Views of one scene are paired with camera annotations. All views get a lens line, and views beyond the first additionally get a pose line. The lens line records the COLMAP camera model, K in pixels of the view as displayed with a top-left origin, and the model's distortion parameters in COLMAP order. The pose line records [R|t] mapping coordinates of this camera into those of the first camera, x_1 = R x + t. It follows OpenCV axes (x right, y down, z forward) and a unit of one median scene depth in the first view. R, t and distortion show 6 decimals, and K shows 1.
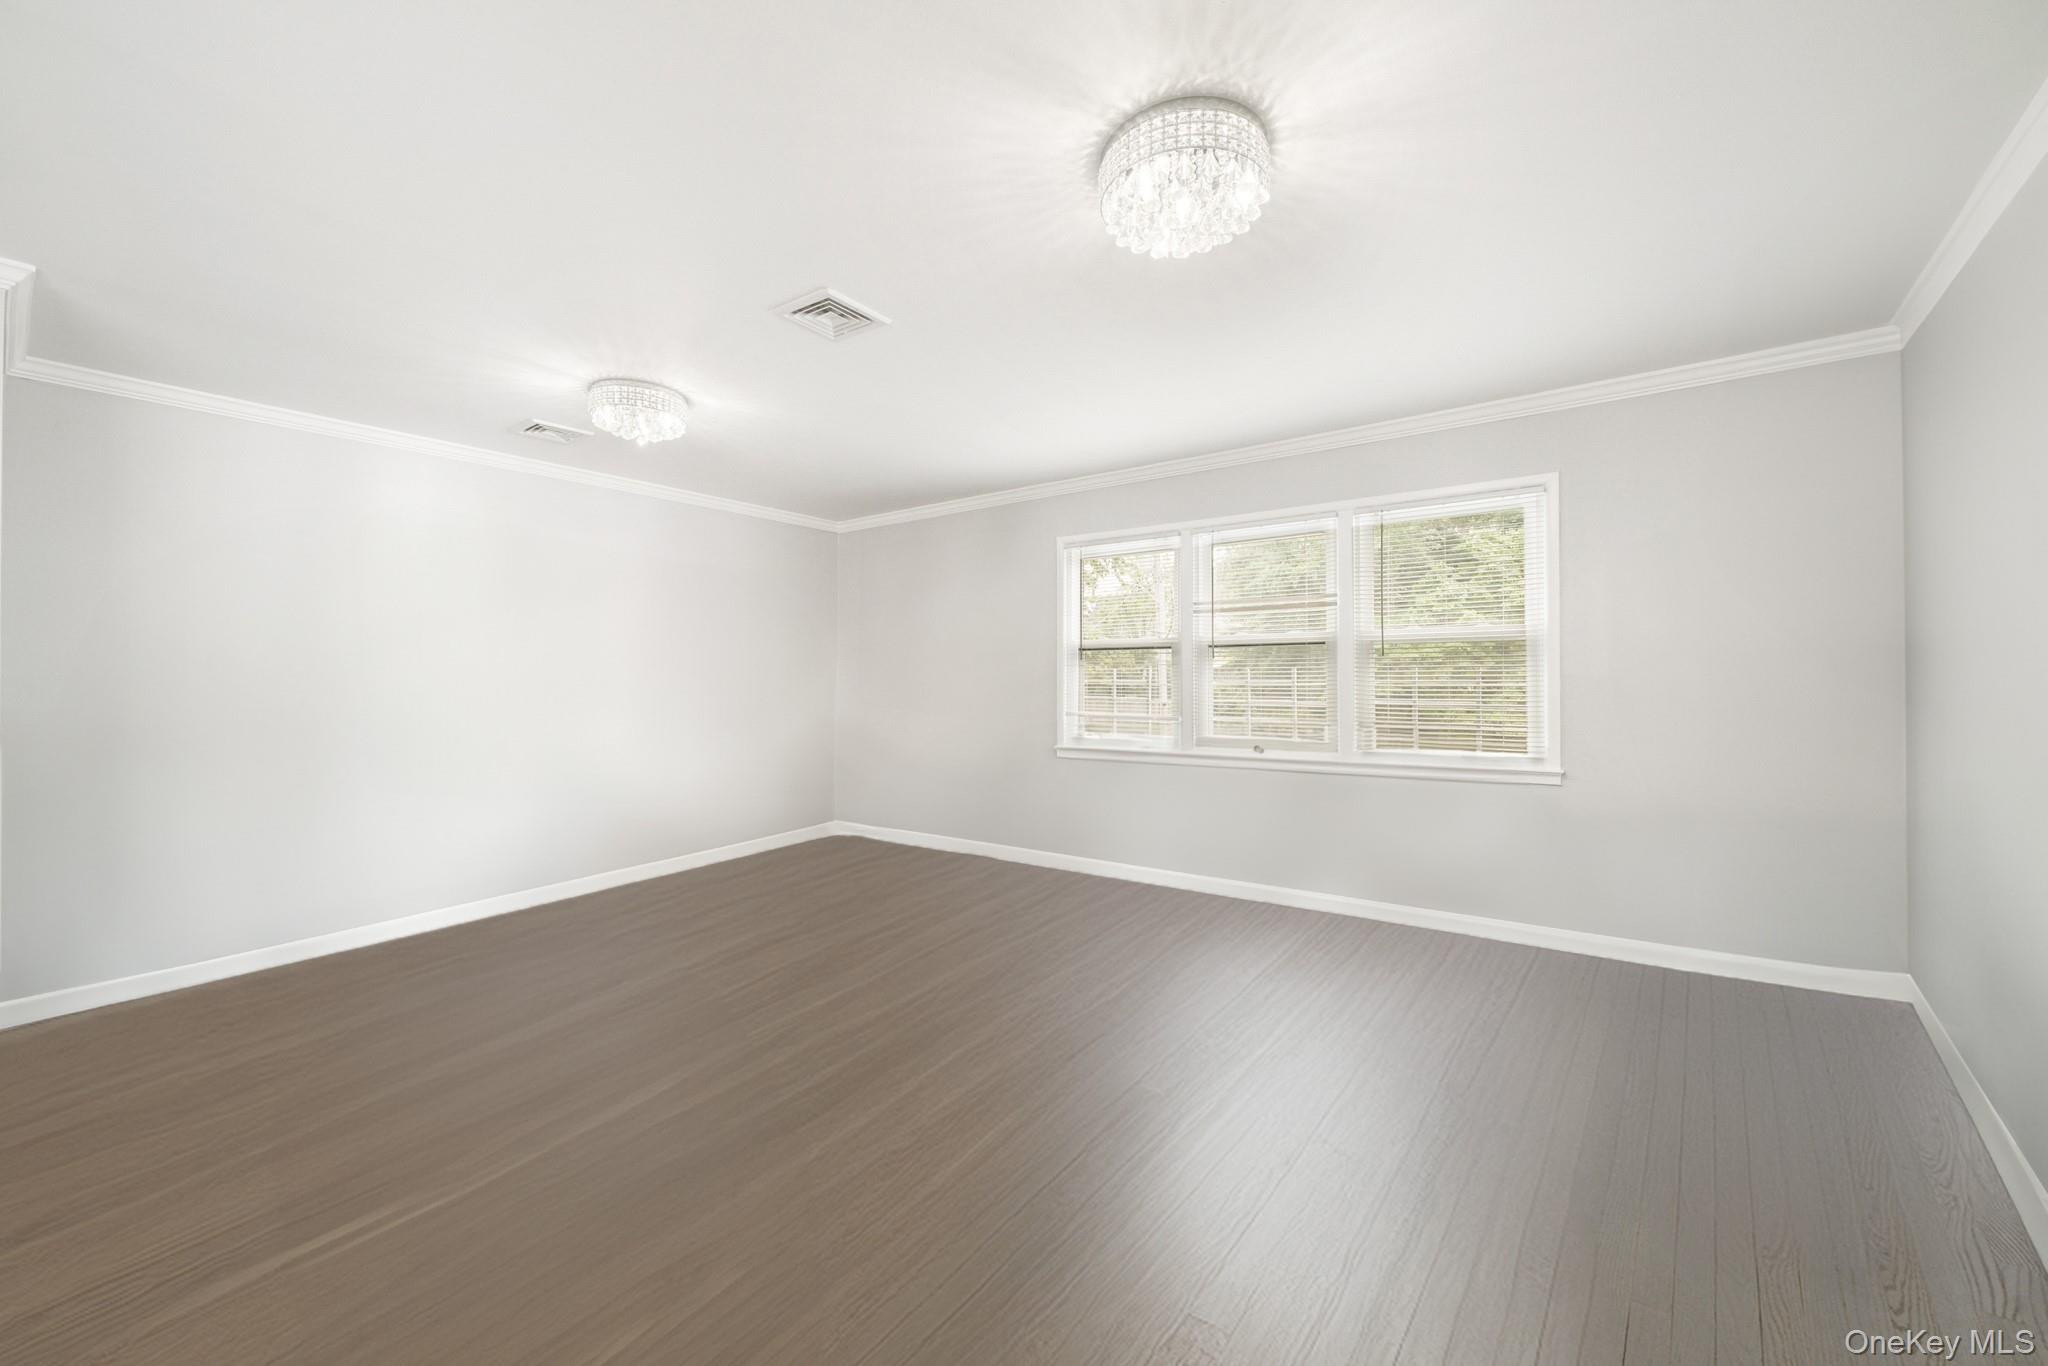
lens RADIAL K [[814.9, 0, 1024.0], [0, 814.9, 683.0], [0, 0, 1]] dist [0.023513, 0.000128]
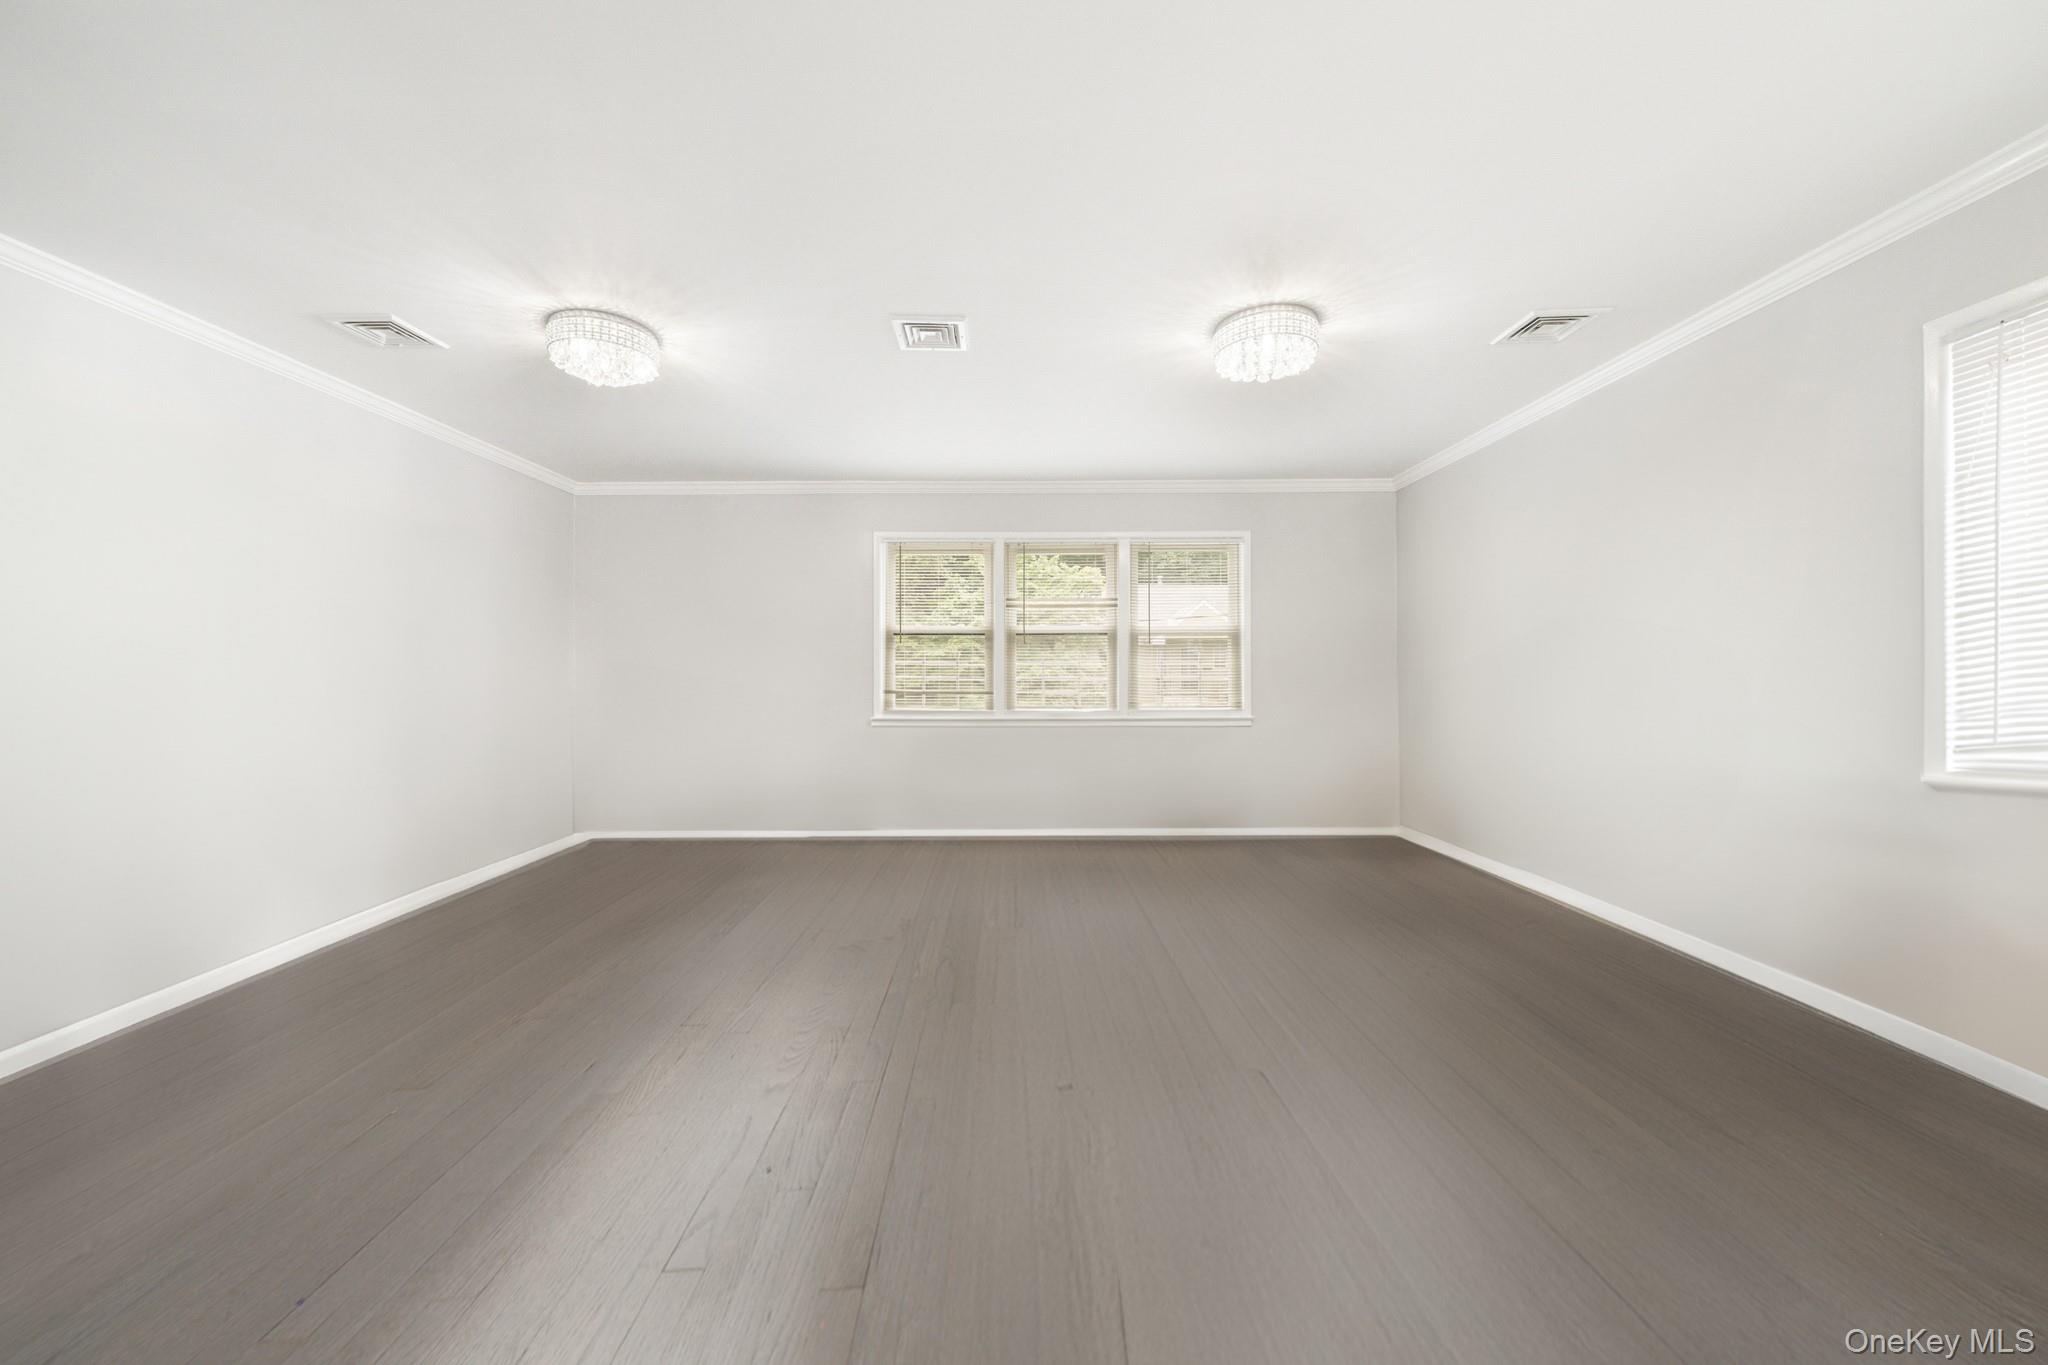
lens RADIAL K [[791.1, 0, 1024.0], [0, 791.1, 682.5], [0, 0, 1]] dist [0.000658, 0.000008]
pose [[0.802698, -0.004923, 0.596365, -0.483130], [0.001075, 0.999976, 0.006807, 0.019831], [-0.596384, -0.004823, 0.802685, 0.027395]]
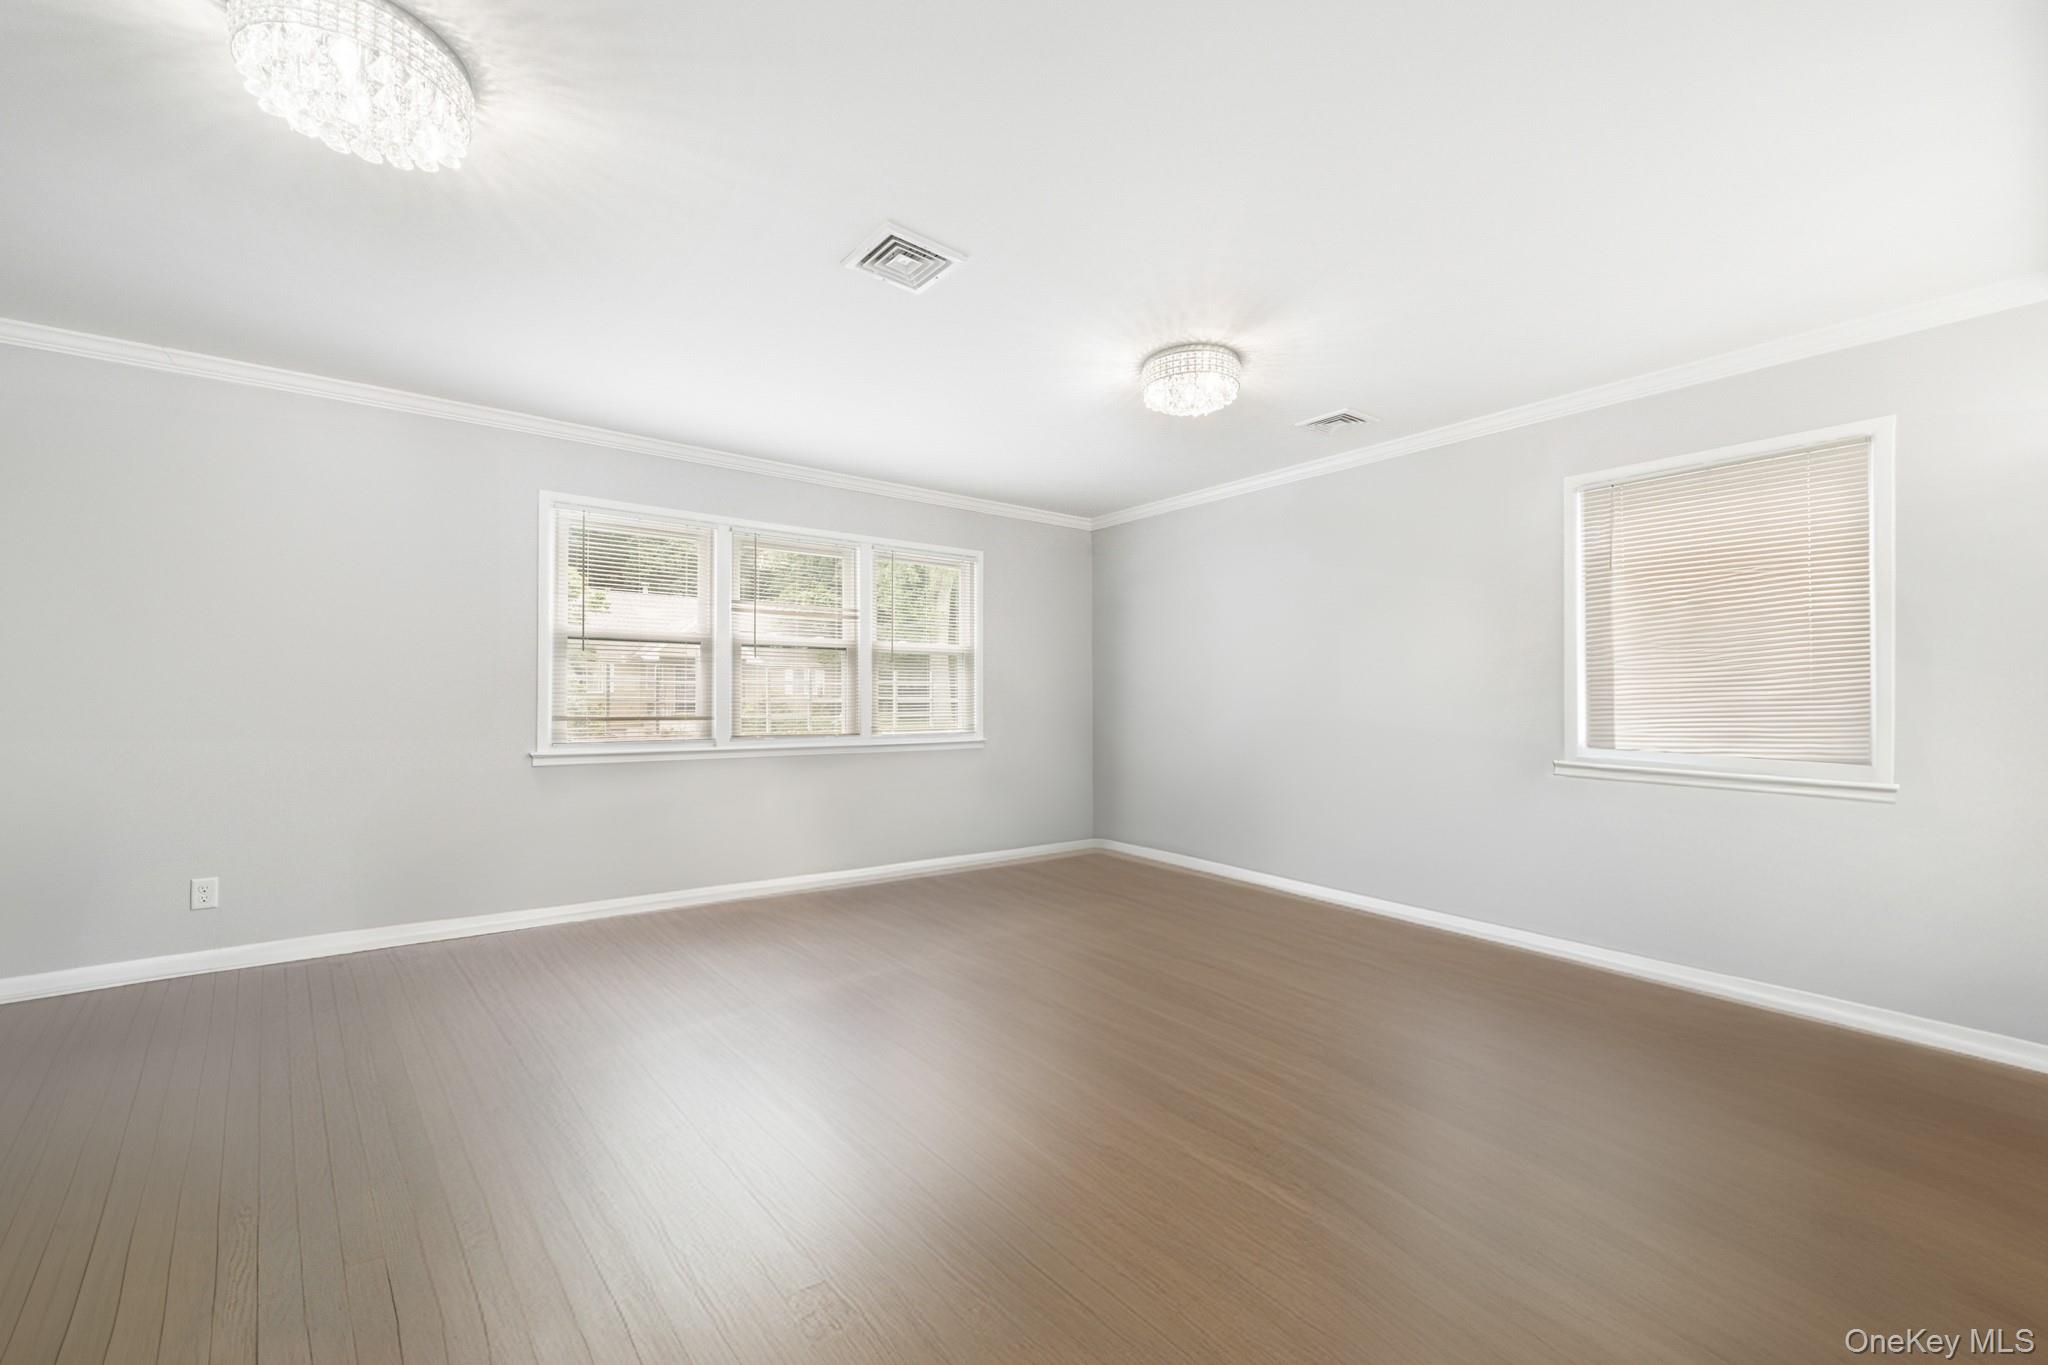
lens RADIAL K [[791.1, 0, 1024.0], [0, 791.1, 682.5], [0, 0, 1]] dist [0.000658, 0.000008]
pose [[0.273629, 0.011619, 0.961765, -0.617364], [-0.010026, 0.999907, -0.009227, 0.006179], [-0.961783, -0.007117, 0.273720, 0.402037]]
